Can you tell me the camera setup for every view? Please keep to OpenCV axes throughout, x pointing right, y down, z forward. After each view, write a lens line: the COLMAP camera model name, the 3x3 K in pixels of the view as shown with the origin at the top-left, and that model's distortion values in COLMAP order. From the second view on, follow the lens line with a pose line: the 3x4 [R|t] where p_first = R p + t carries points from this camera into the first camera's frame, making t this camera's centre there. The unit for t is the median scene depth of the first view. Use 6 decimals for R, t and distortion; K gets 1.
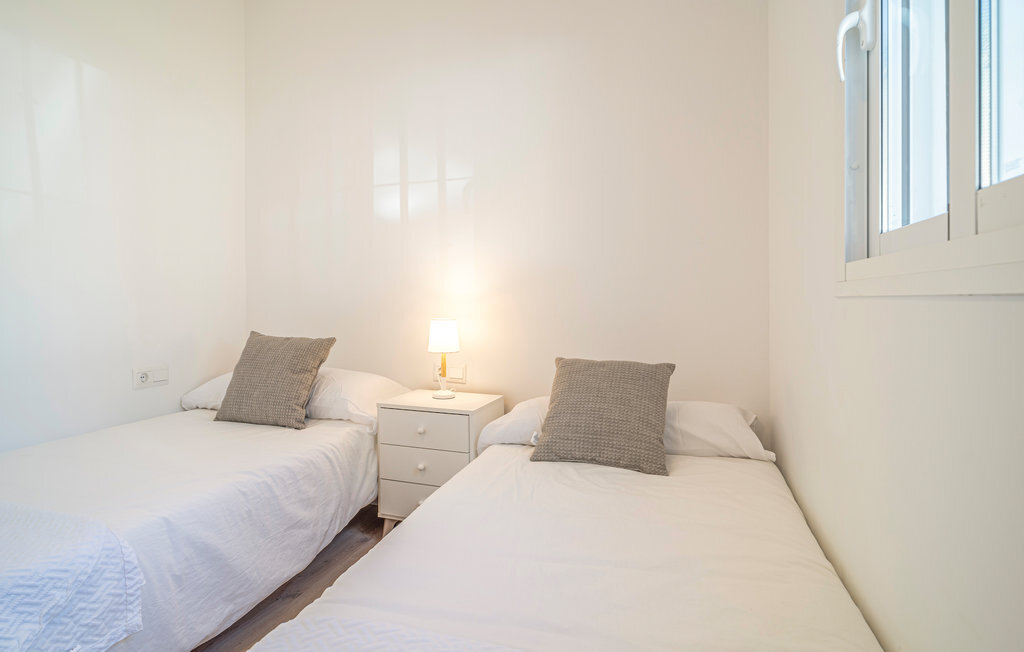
lens RADIAL K [[539.7, 0, 496.0], [0, 539.7, 292.5], [0, 0, 1]] dist [-0.003244, 0.001298]
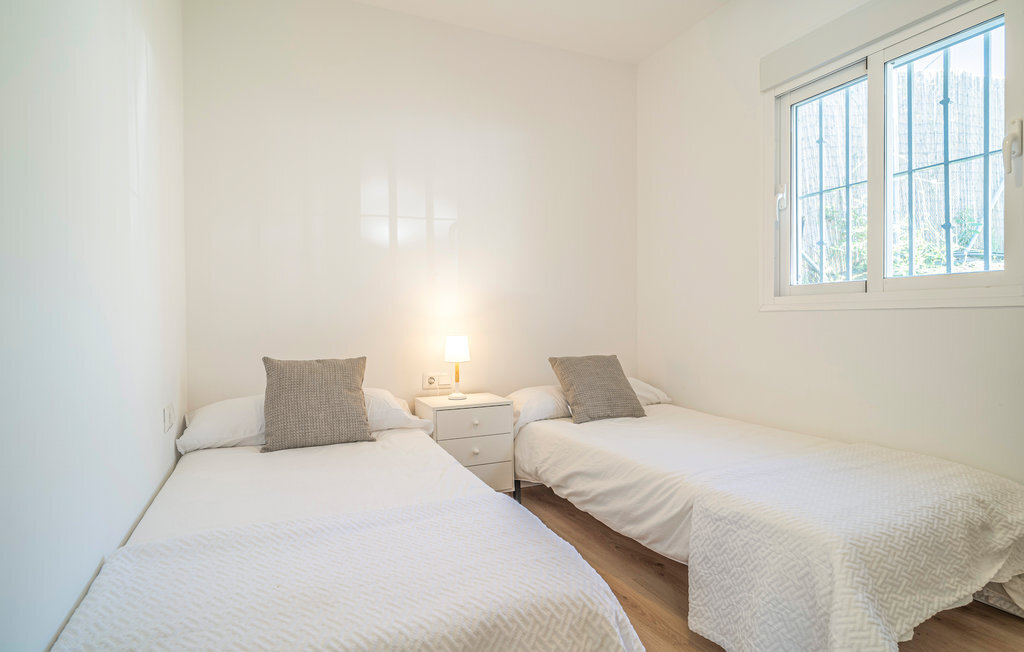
lens RADIAL K [[539.7, 0, 513.6], [0, 539.7, 320.9], [0, 0, 1]] dist [-0.003244, 0.001298]
pose [[0.731184, -0.021096, 0.681854, -0.785306], [0.011104, 0.999757, 0.019025, -0.004500], [-0.682090, -0.006339, 0.731240, 0.014526]]
